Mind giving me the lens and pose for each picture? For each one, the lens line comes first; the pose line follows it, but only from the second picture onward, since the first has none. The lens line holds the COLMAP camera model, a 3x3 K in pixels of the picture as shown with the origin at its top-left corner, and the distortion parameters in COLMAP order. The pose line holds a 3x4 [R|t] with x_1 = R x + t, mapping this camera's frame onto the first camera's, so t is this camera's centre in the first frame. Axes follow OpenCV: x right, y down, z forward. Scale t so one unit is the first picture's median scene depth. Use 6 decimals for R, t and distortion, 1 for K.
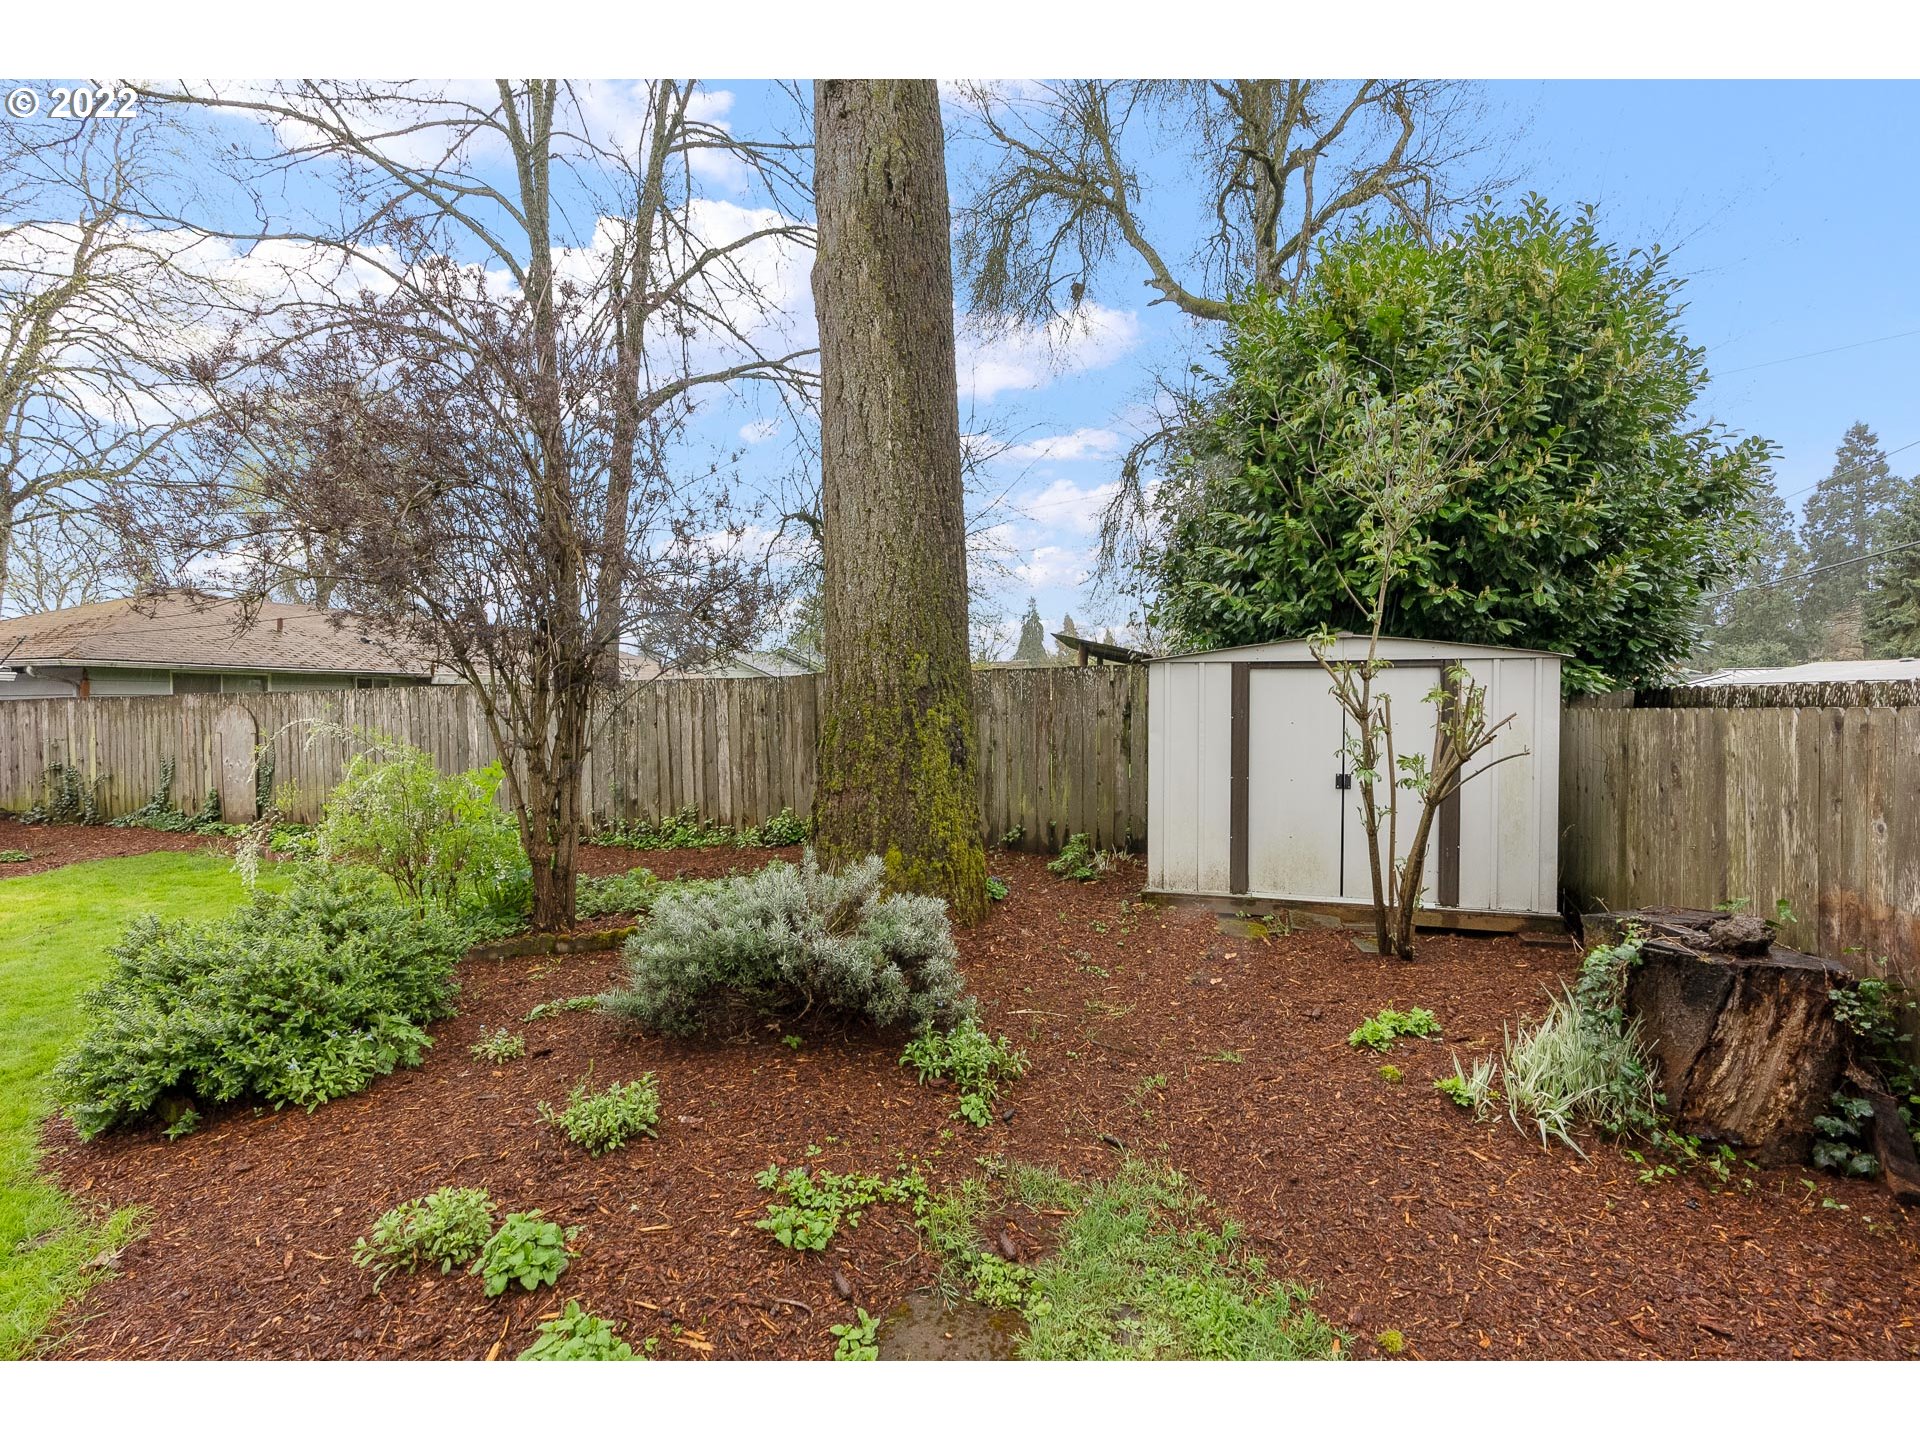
lens RADIAL K [[868.5, 0, 966.0], [0, 868.5, 717.8], [0, 0, 1]] dist [-0.001114, 0.000085]
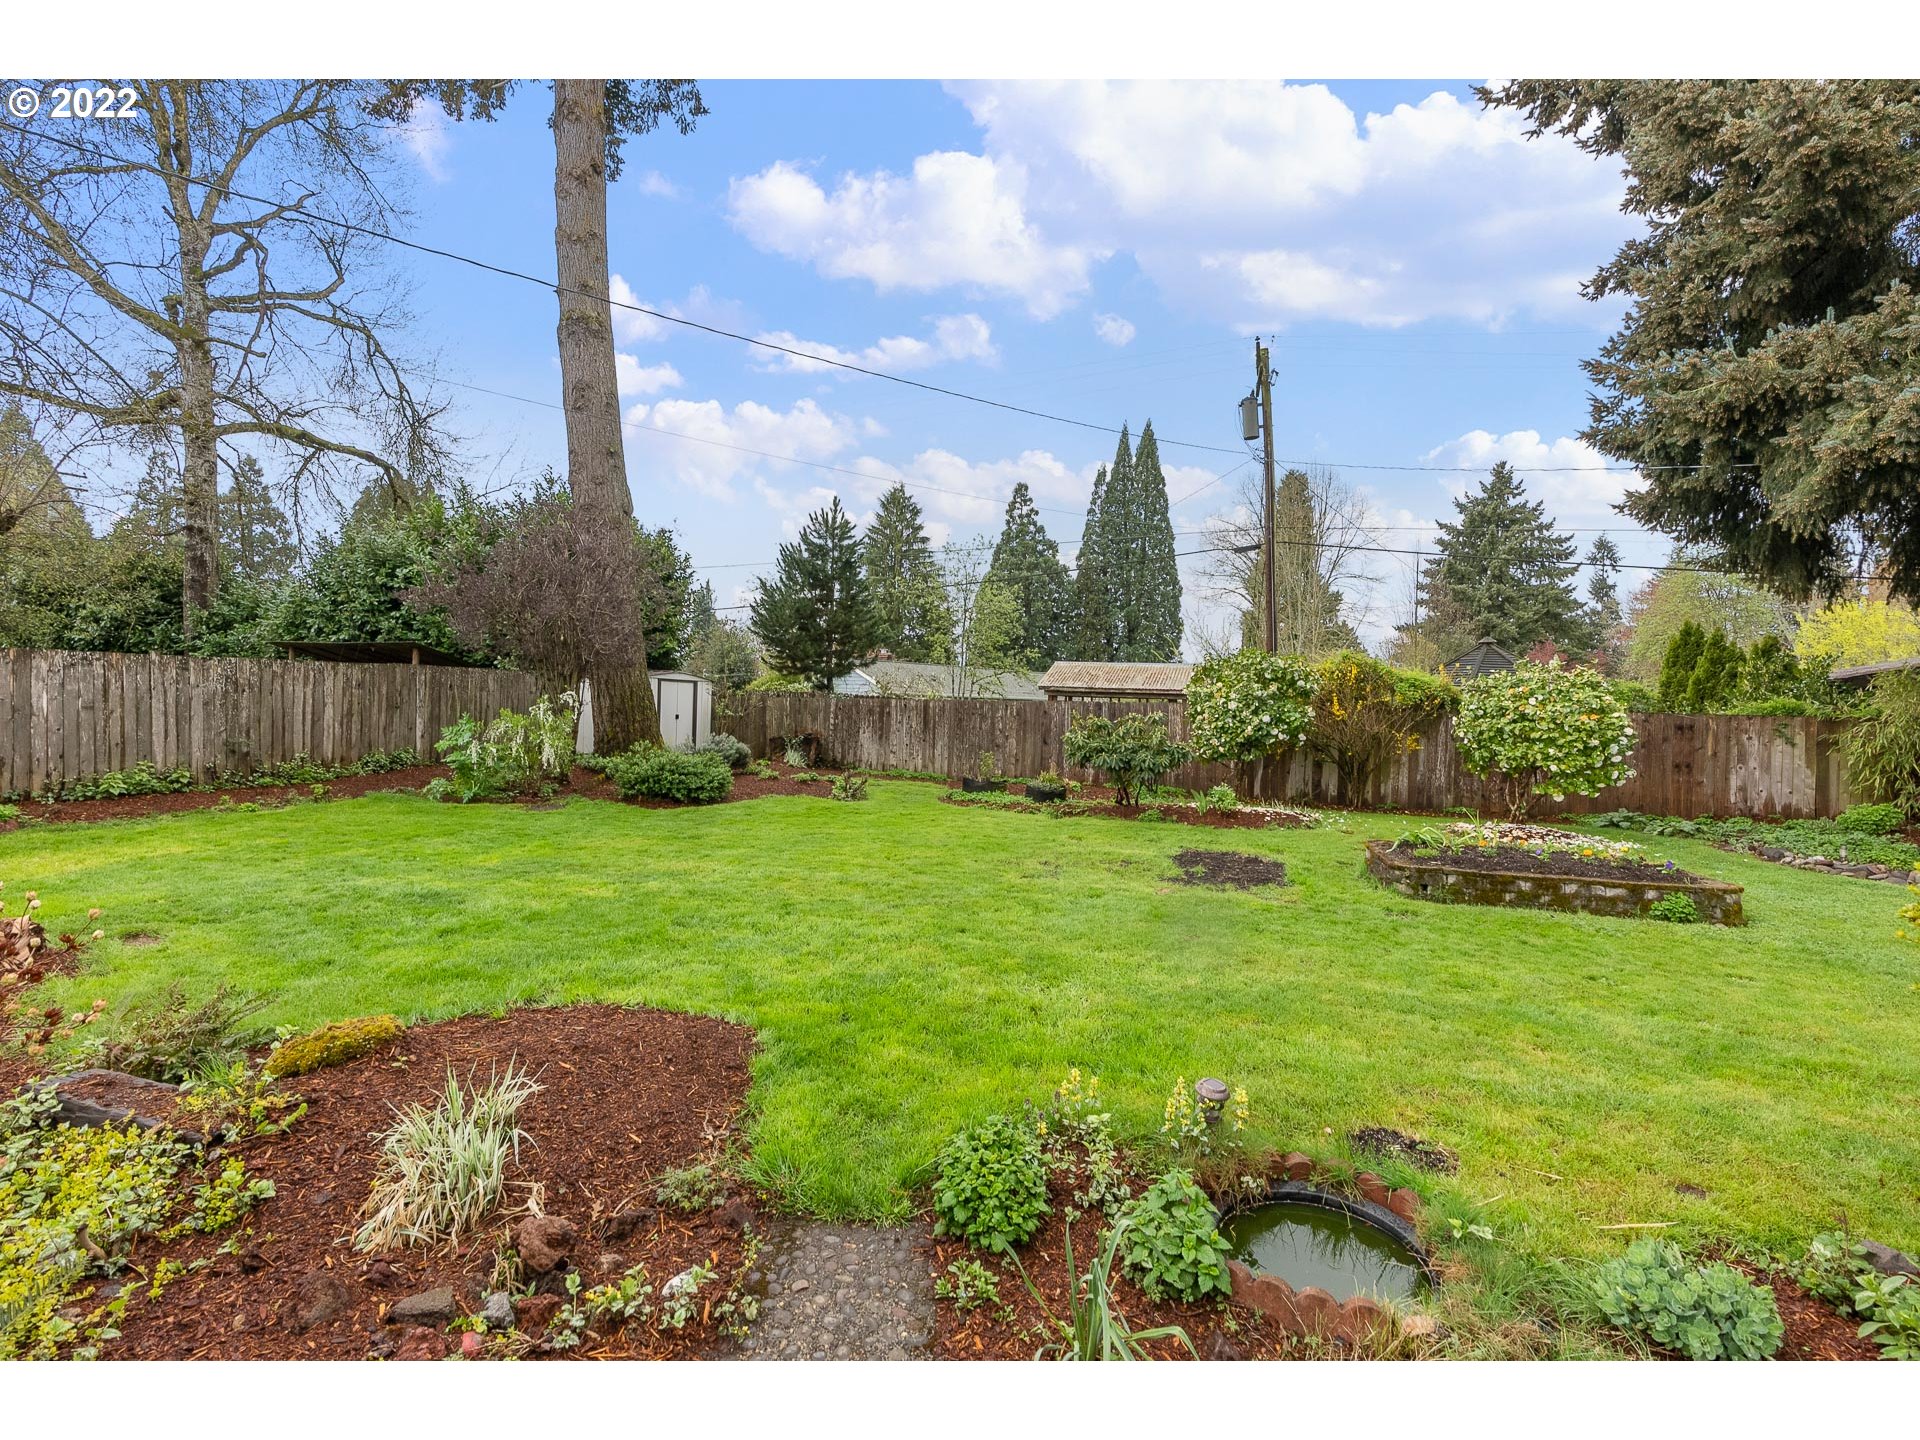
lens RADIAL K [[868.5, 0, 966.0], [0, 868.5, 717.8], [0, 0, 1]] dist [-0.001114, 0.000085]
pose [[-0.005658, -0.010059, 0.999933, -1.705109], [-0.013787, 0.999855, 0.009980, 0.017764], [-0.999889, -0.013730, -0.005796, -0.038271]]
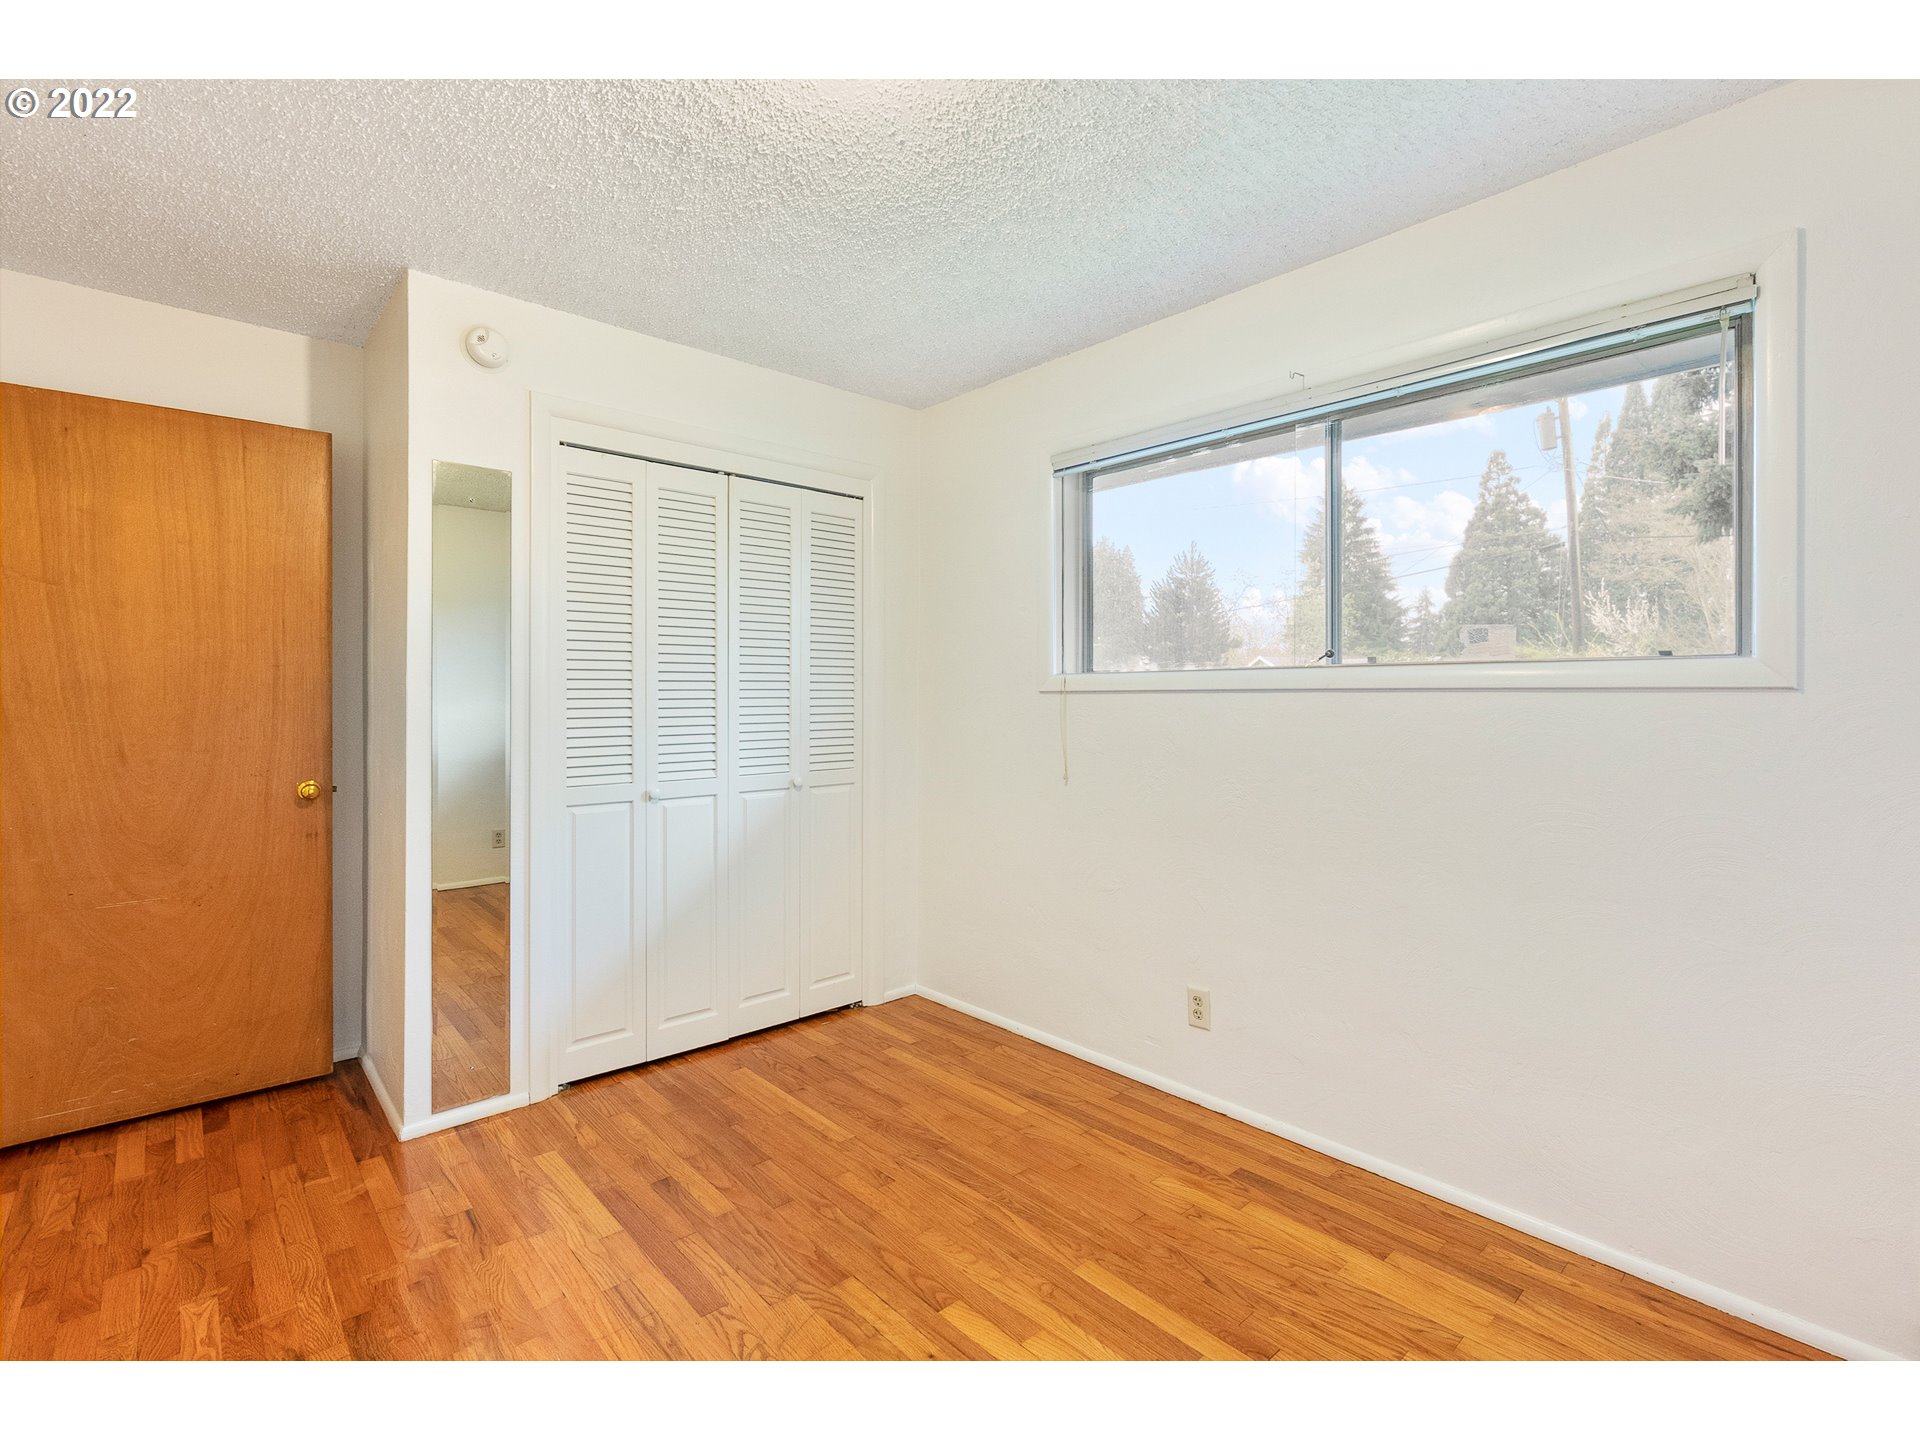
lens RADIAL K [[875.5, 0, 968.6], [0, 875.5, 702.3], [0, 0, 1]] dist [-0.023370, 0.013347]
pose [[0.513195, -0.003098, 0.858267, -2.578854], [0.011806, 0.999924, -0.003450, 0.028031], [-0.858191, 0.011903, 0.513192, -0.699813]]
